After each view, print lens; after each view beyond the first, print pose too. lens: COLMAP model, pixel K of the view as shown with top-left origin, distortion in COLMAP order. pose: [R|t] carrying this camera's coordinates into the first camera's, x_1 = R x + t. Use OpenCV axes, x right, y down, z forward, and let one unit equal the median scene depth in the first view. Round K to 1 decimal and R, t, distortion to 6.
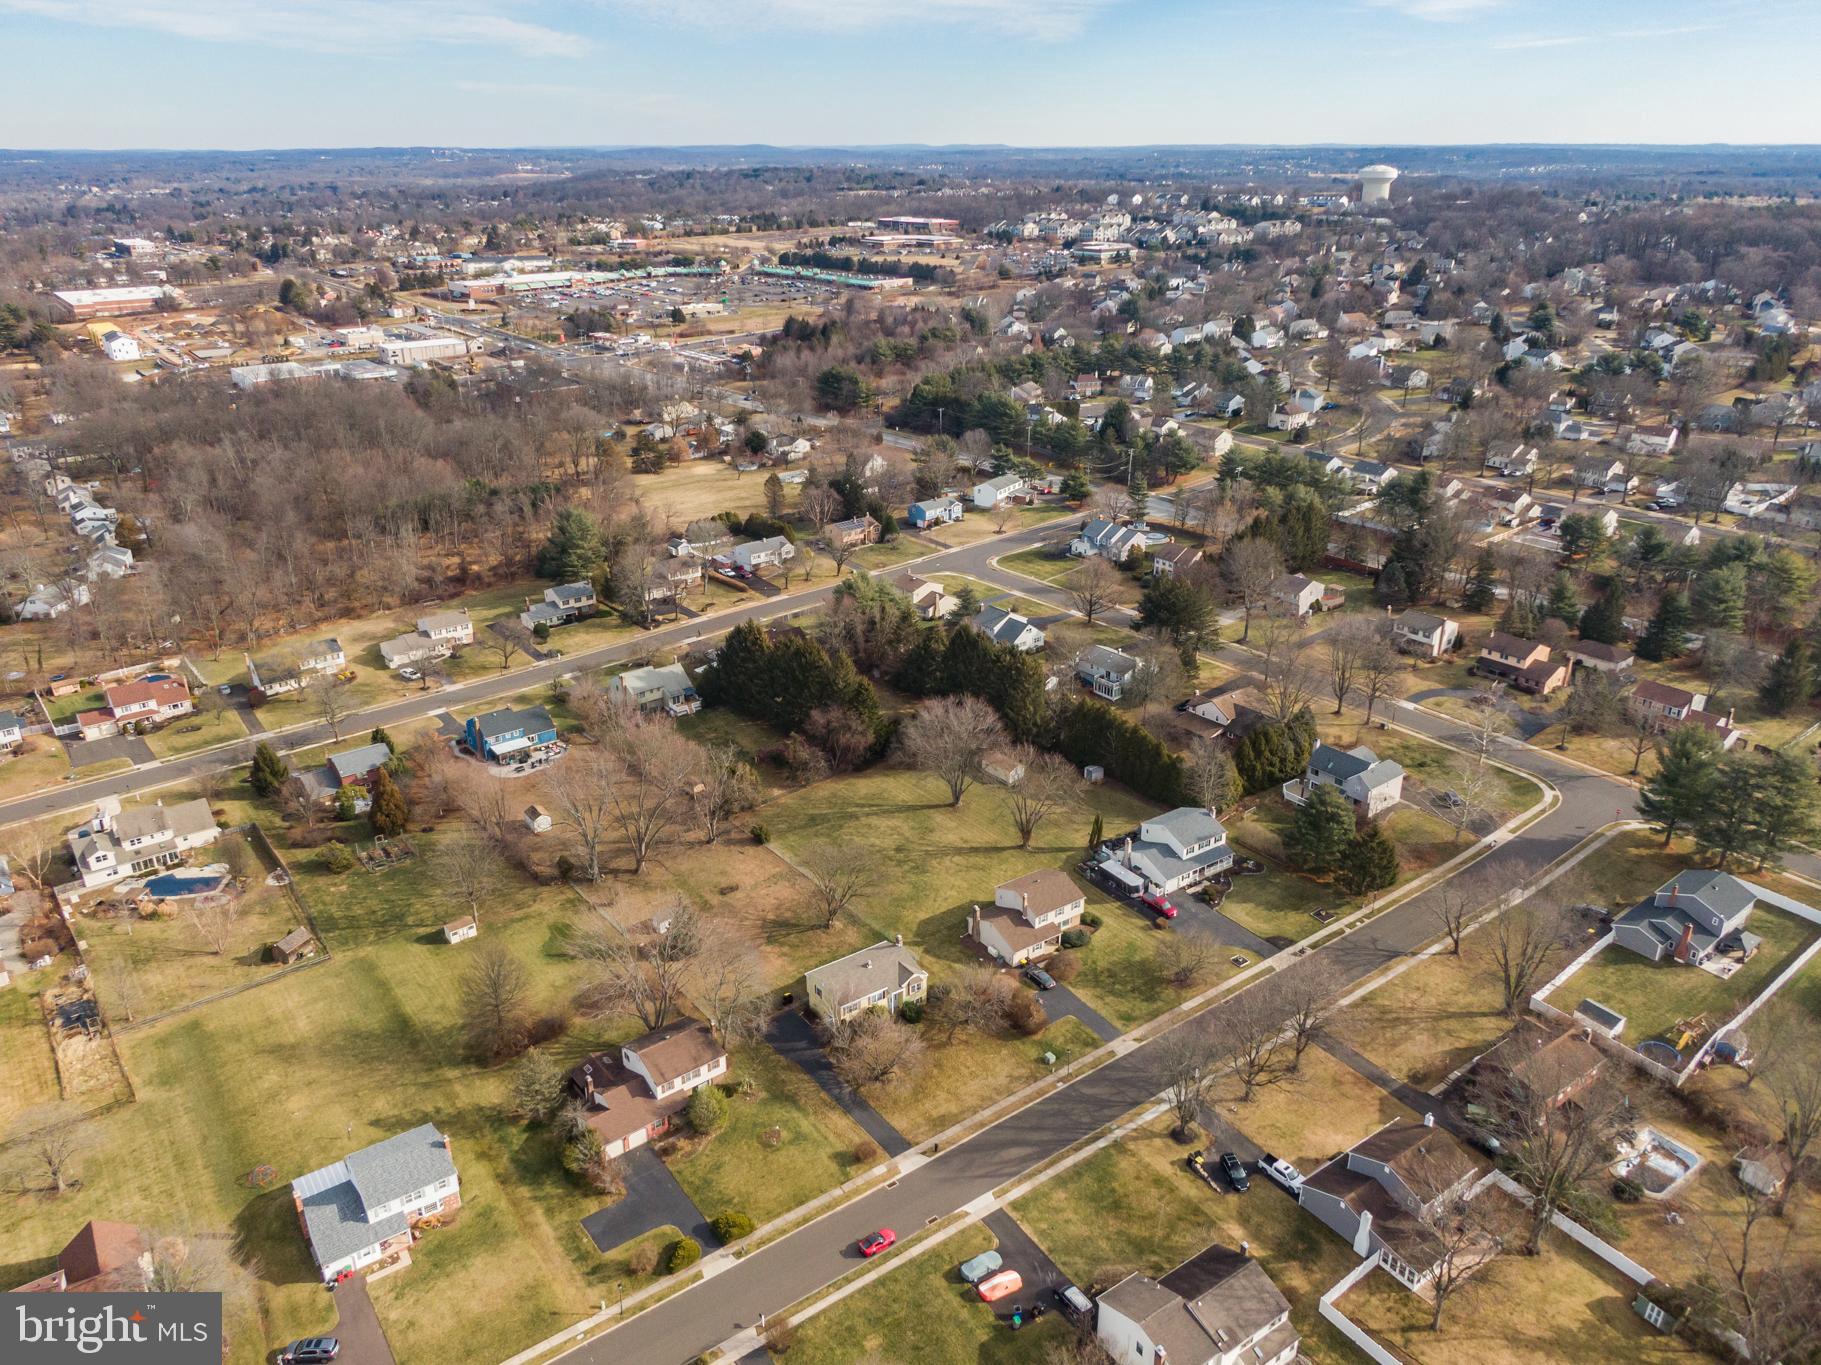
lens RADIAL K [[1278.1, 0, 904.8], [0, 1278.1, 719.2], [0, 0, 1]] dist [0.039781, -0.052089]
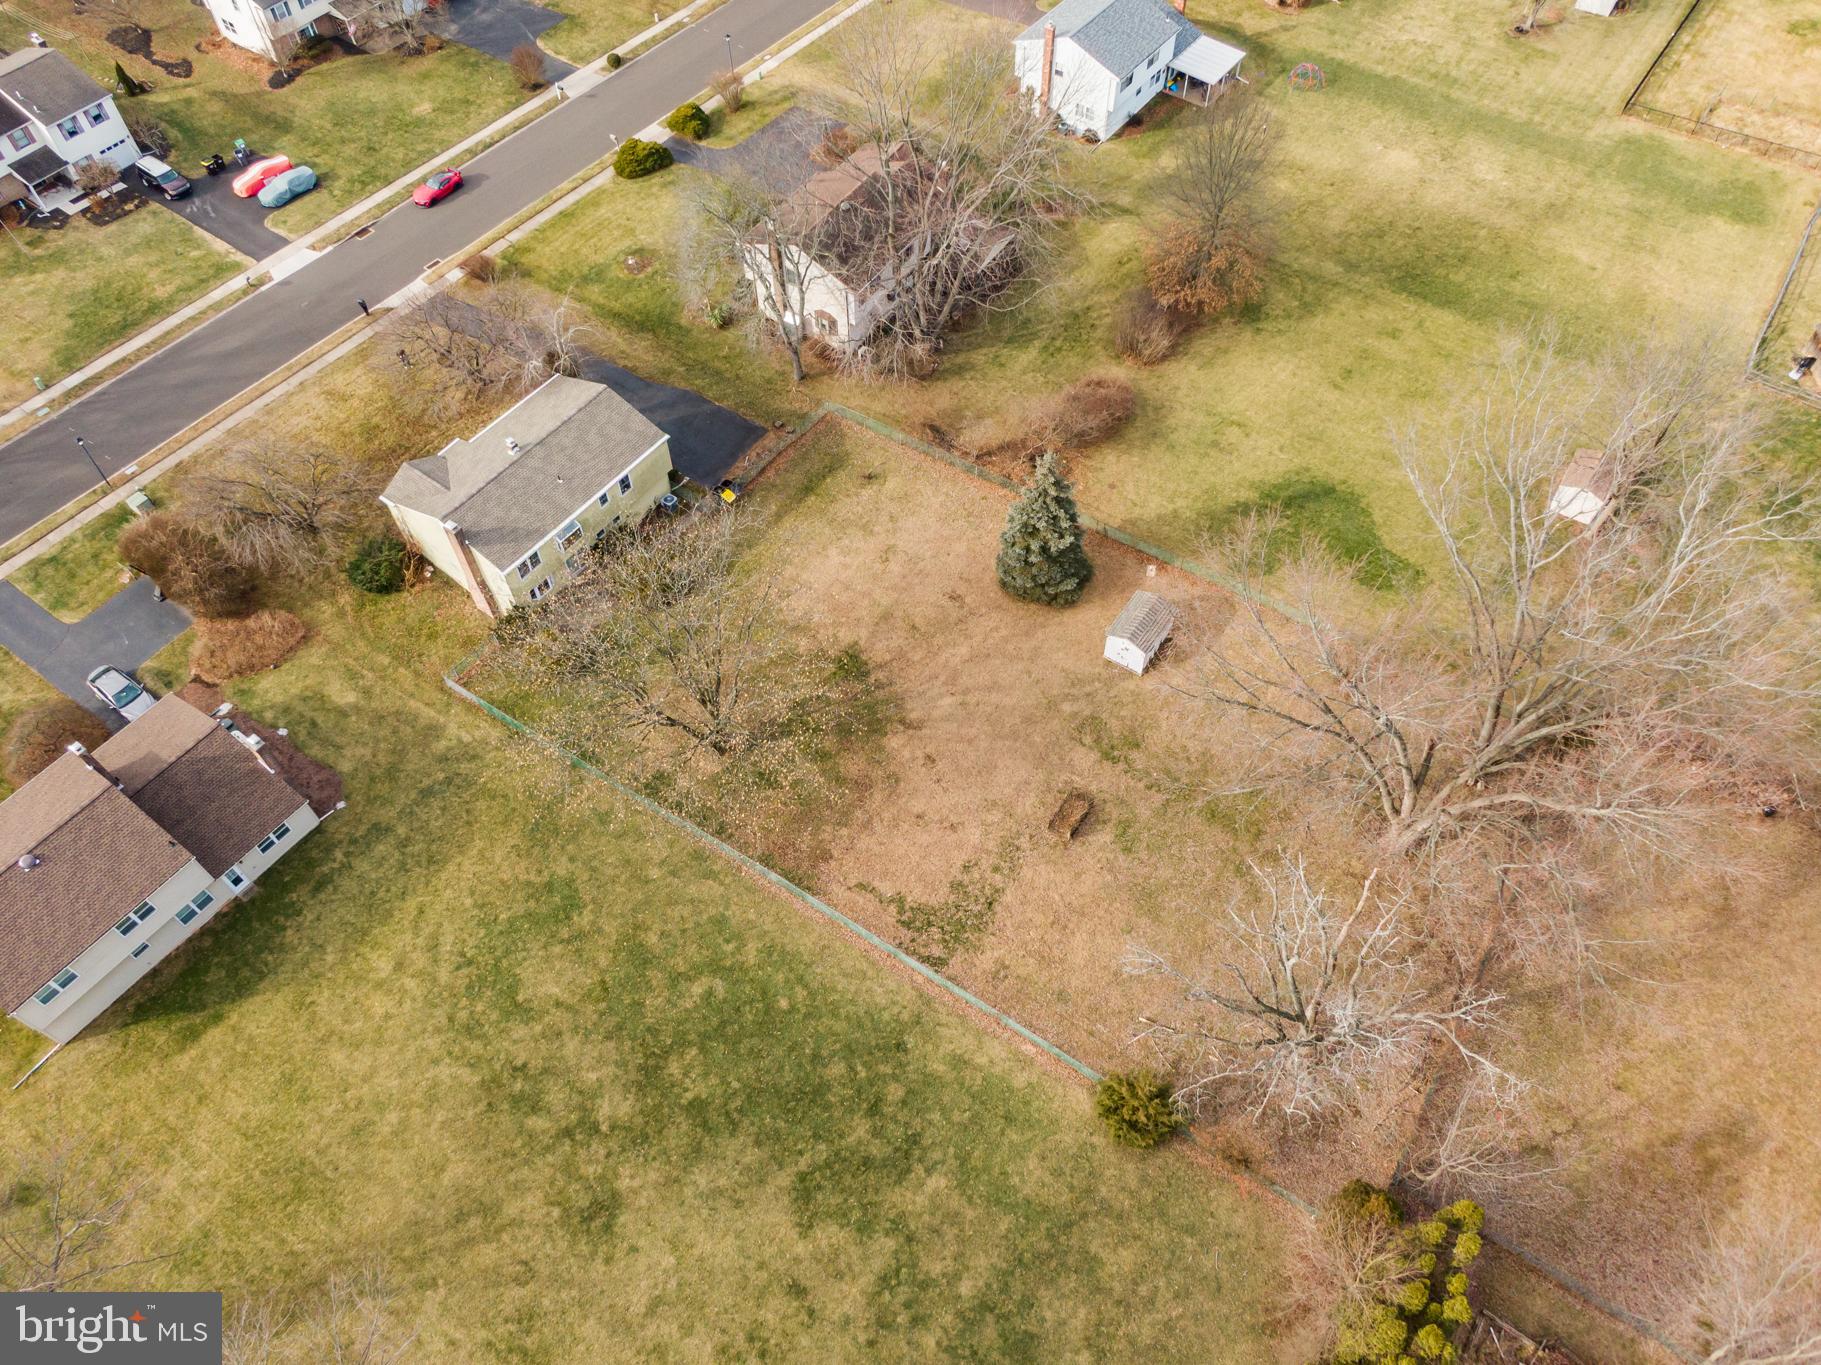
lens RADIAL K [[1278.1, 0, 904.8], [0, 1278.1, 719.2], [0, 0, 1]] dist [0.039781, -0.052089]
pose [[-0.947142, 0.272585, -0.169174, -0.049668], [-0.119910, 0.188320, 0.974760, -0.200345], [0.297563, 0.943522, -0.145680, 1.095213]]
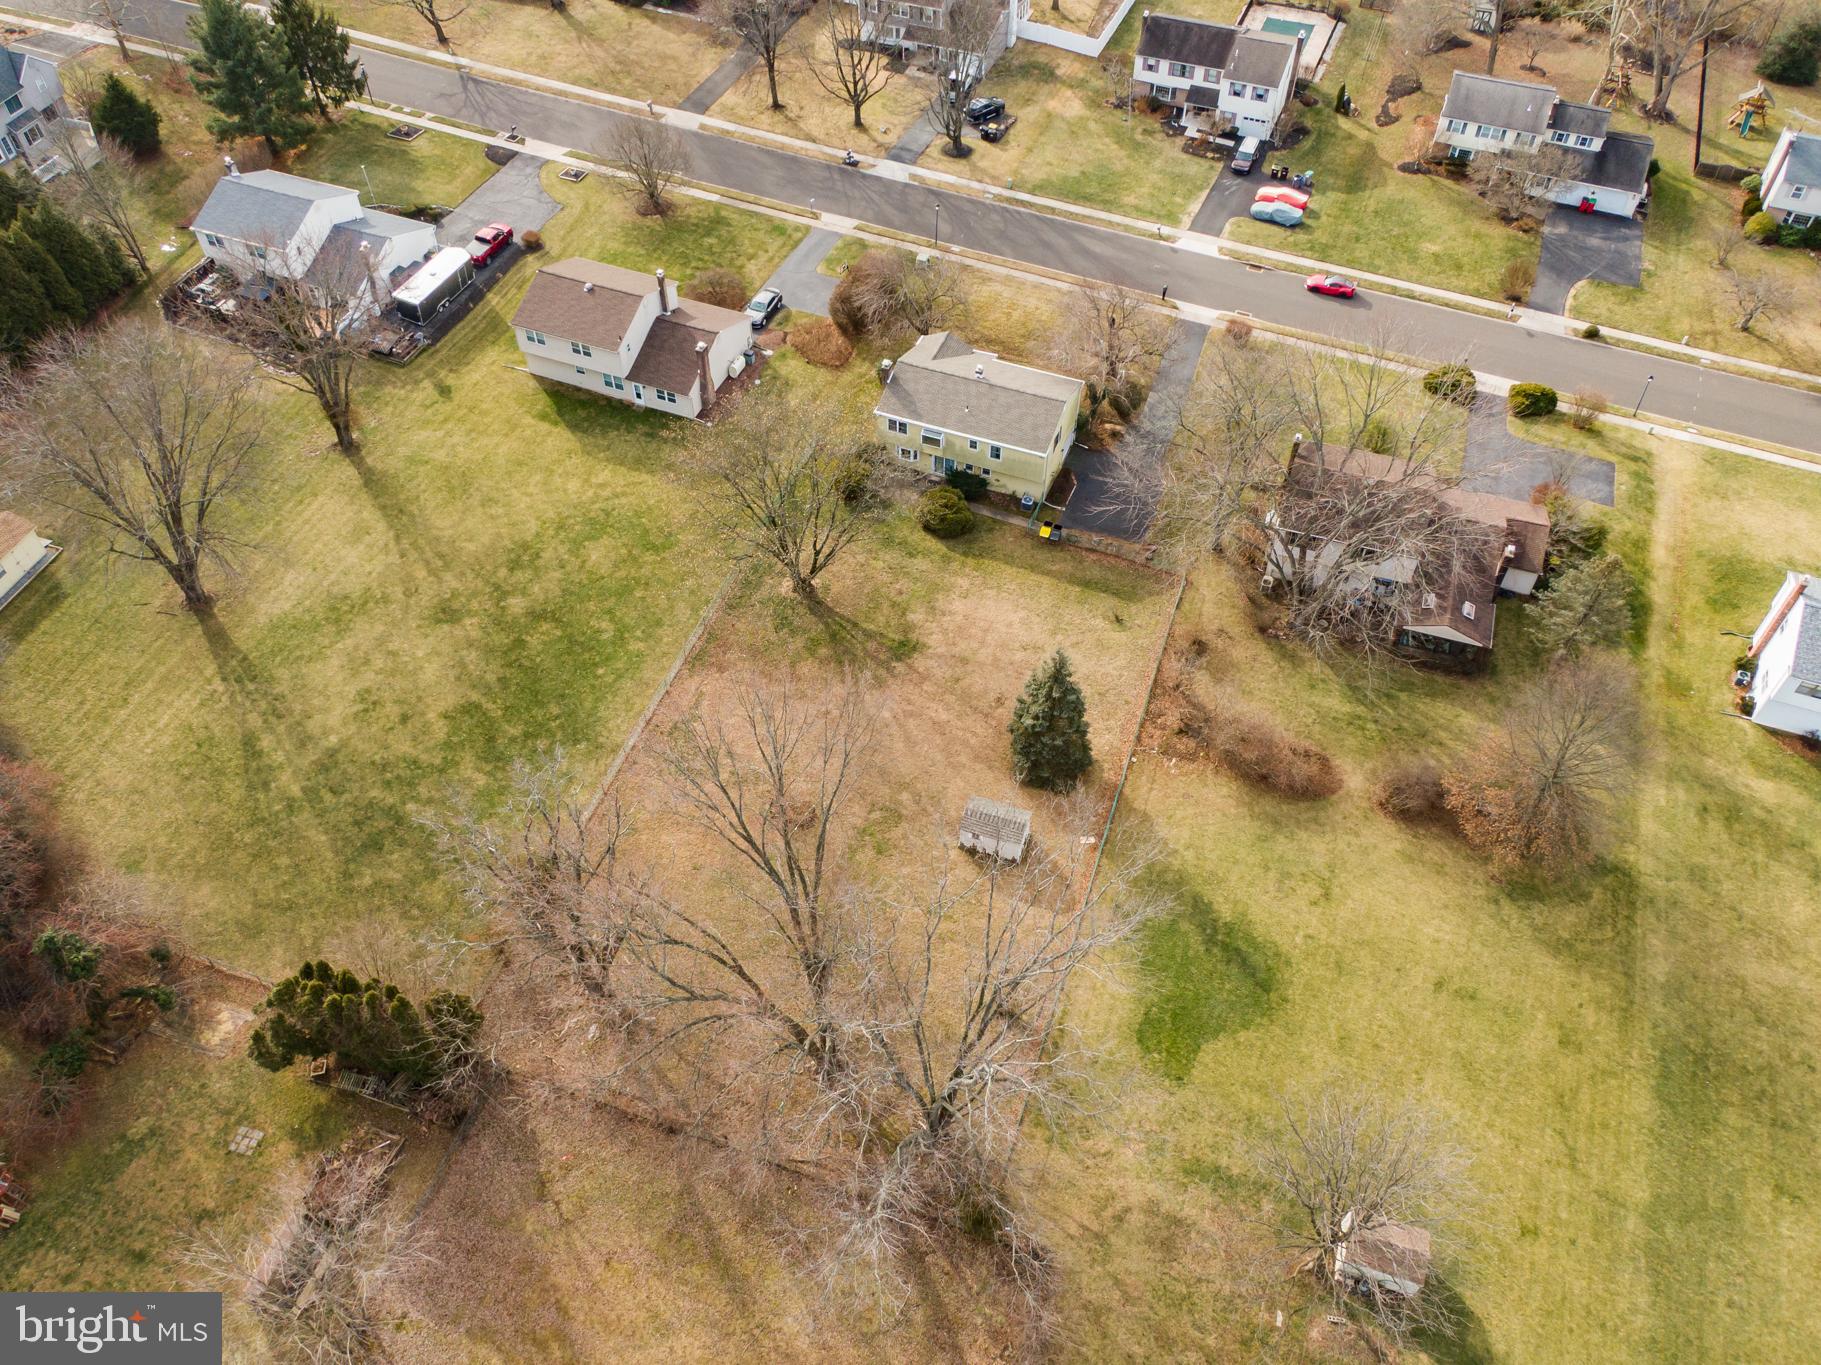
lens RADIAL K [[1410.3, 0, 910.5], [0, 1410.3, 682.5], [0, 0, 1]] dist [0.011299, -0.008585]
pose [[-0.544360, -0.637416, 0.545319, -0.393384], [0.348866, 0.419164, 0.838209, -0.247956], [-0.762866, 0.646531, -0.005803, 1.027735]]
